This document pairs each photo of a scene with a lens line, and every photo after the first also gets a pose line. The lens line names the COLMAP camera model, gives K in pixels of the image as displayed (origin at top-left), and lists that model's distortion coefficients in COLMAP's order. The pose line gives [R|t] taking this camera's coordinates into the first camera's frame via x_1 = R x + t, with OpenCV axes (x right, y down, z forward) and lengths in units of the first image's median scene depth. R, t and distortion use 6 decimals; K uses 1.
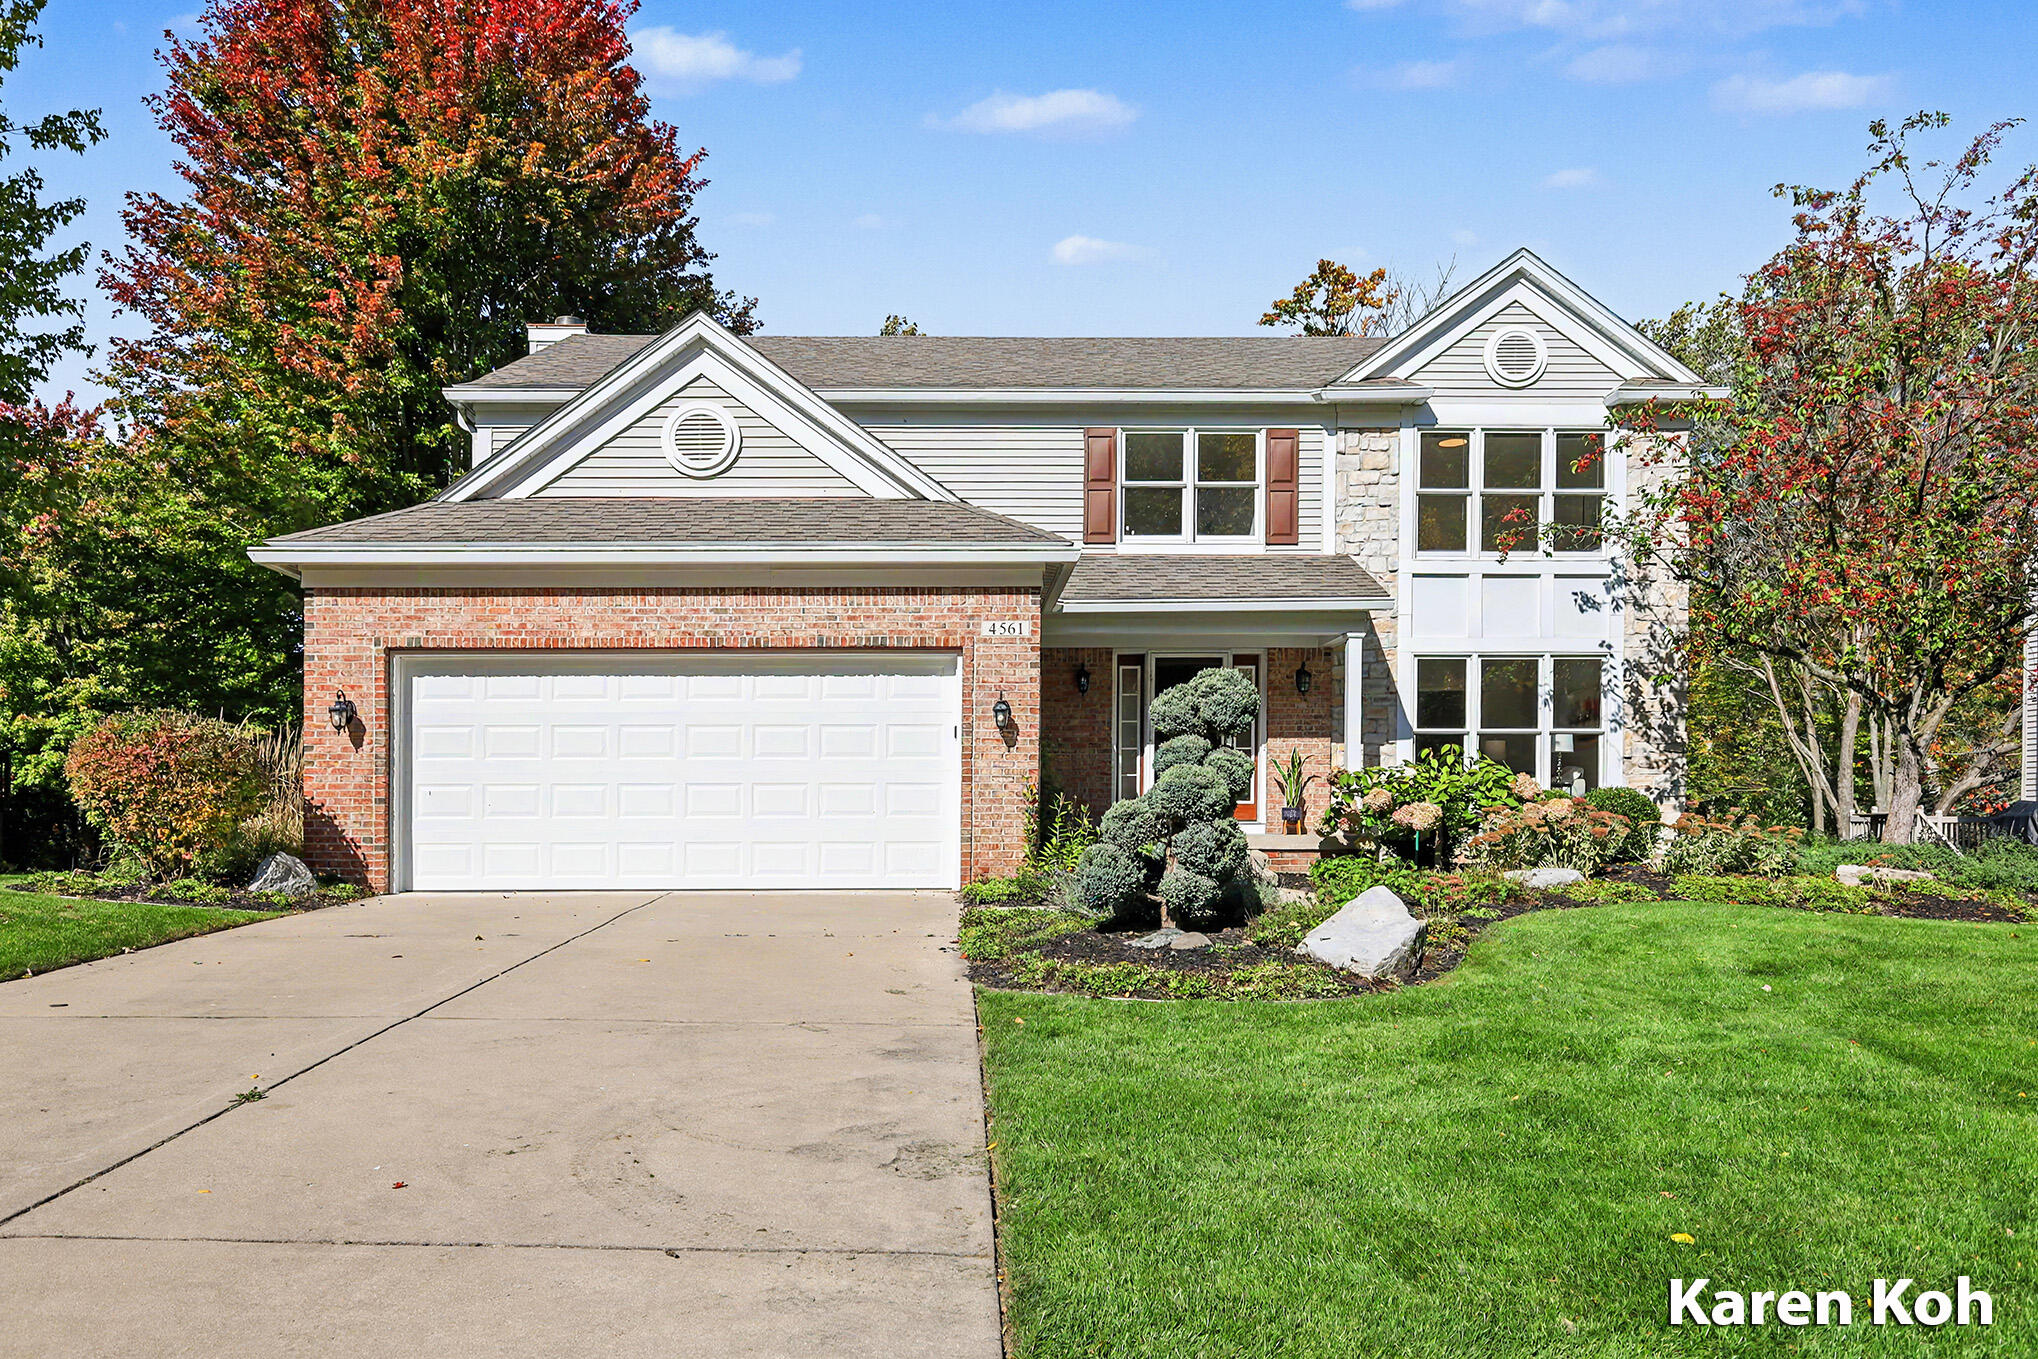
lens RADIAL K [[1444.4, 0, 1019.2], [0, 1444.4, 676.1], [0, 0, 1]] dist [-0.053735, 0.000914]
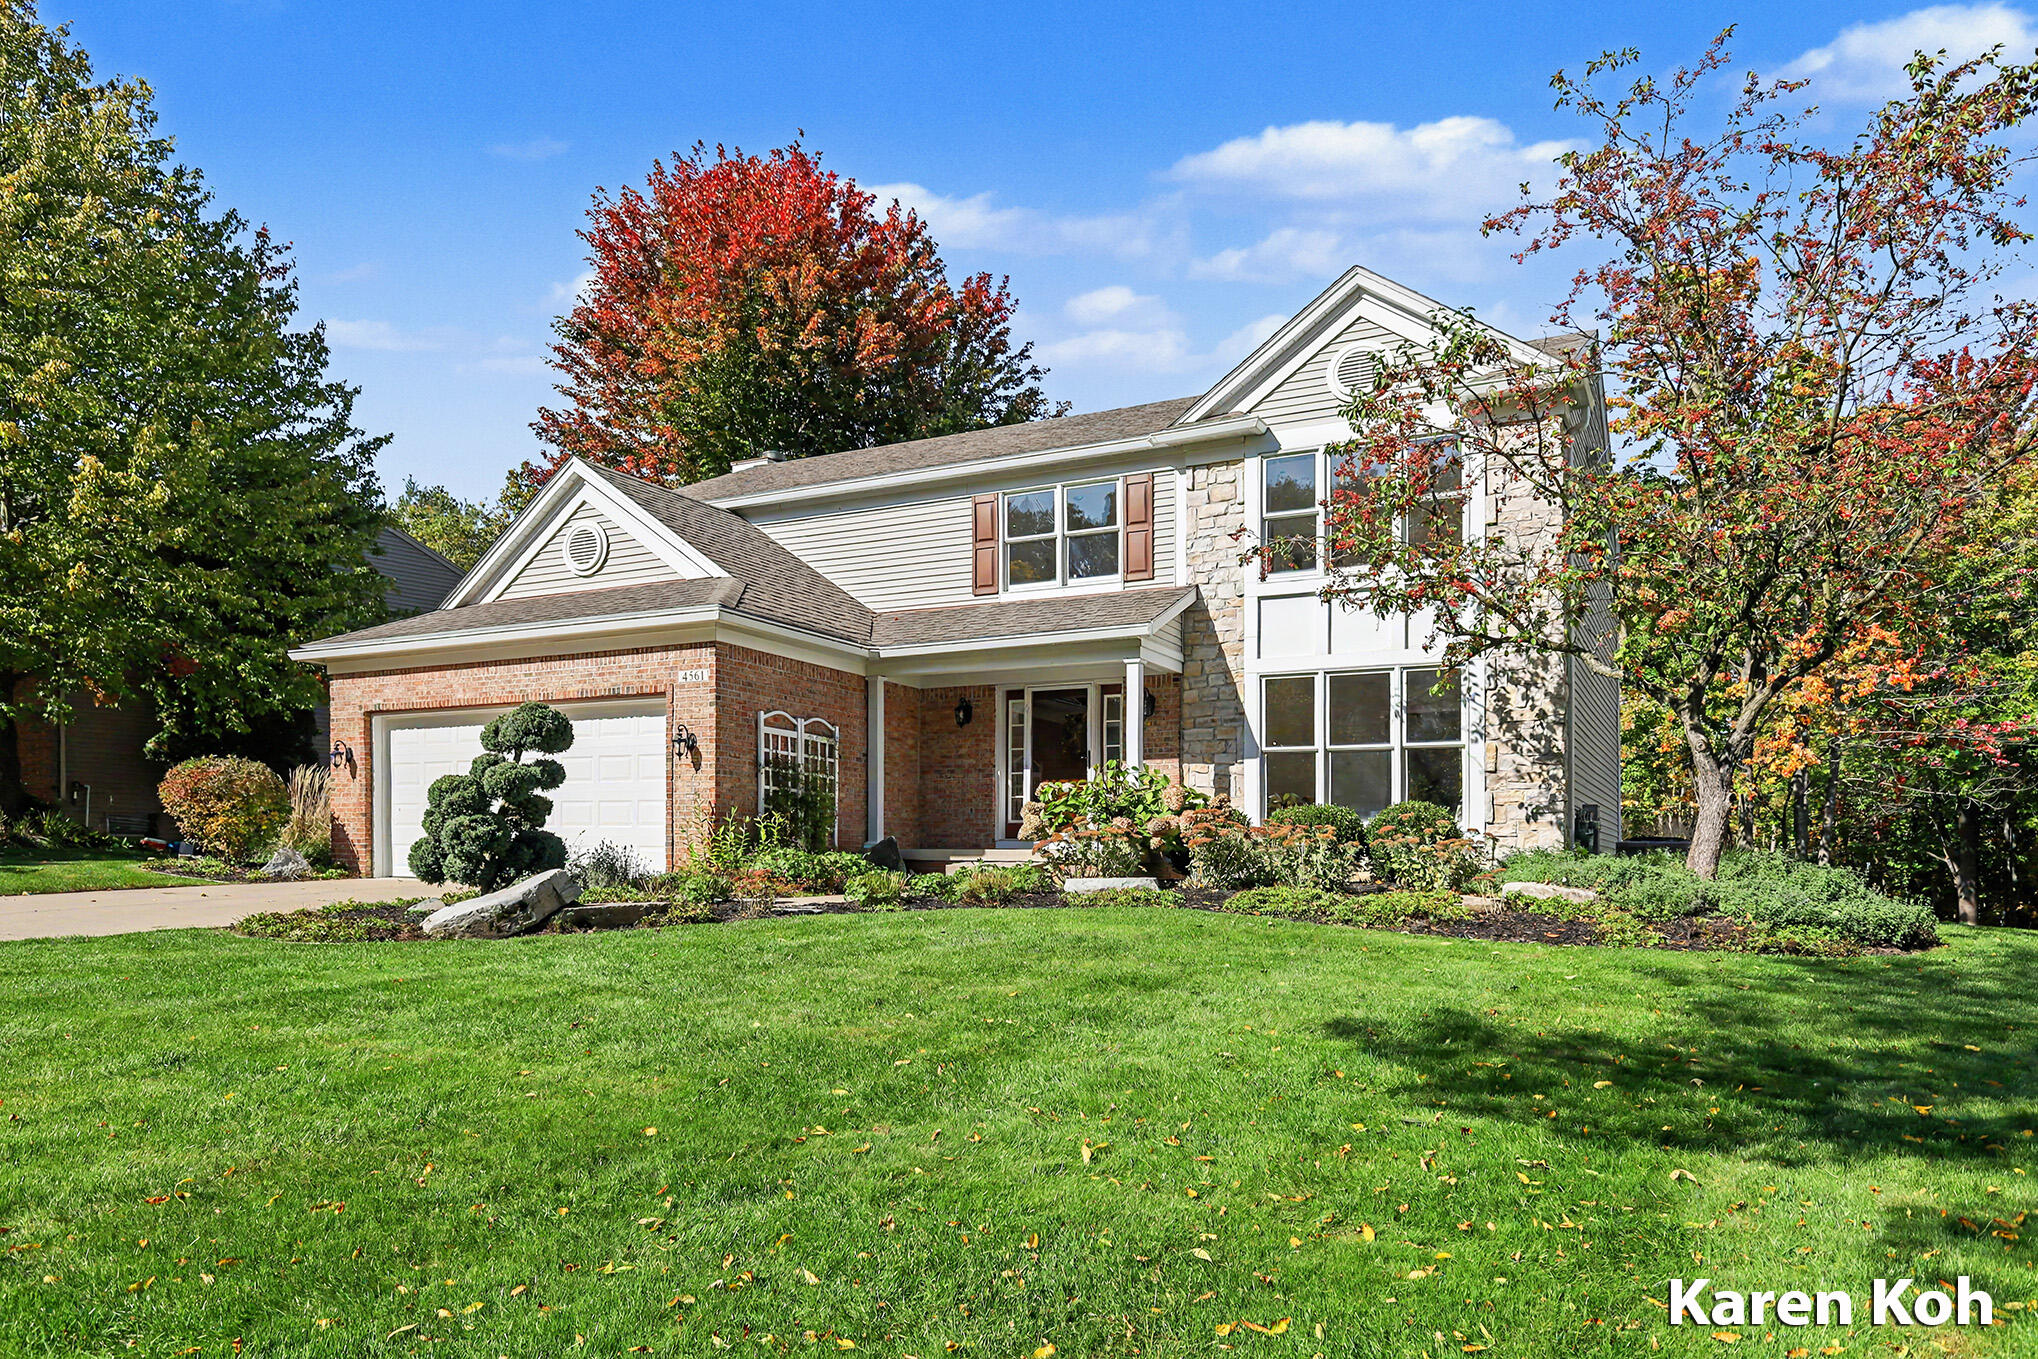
lens RADIAL K [[1293.9, 0, 1021.8], [0, 1293.9, 617.3], [0, 0, 1]] dist [-0.059838, -0.000406]
pose [[0.875002, -0.078958, -0.477637, 0.568477], [0.038980, 0.994897, -0.093058, 0.023248], [0.482547, 0.062808, 0.873615, 0.111073]]
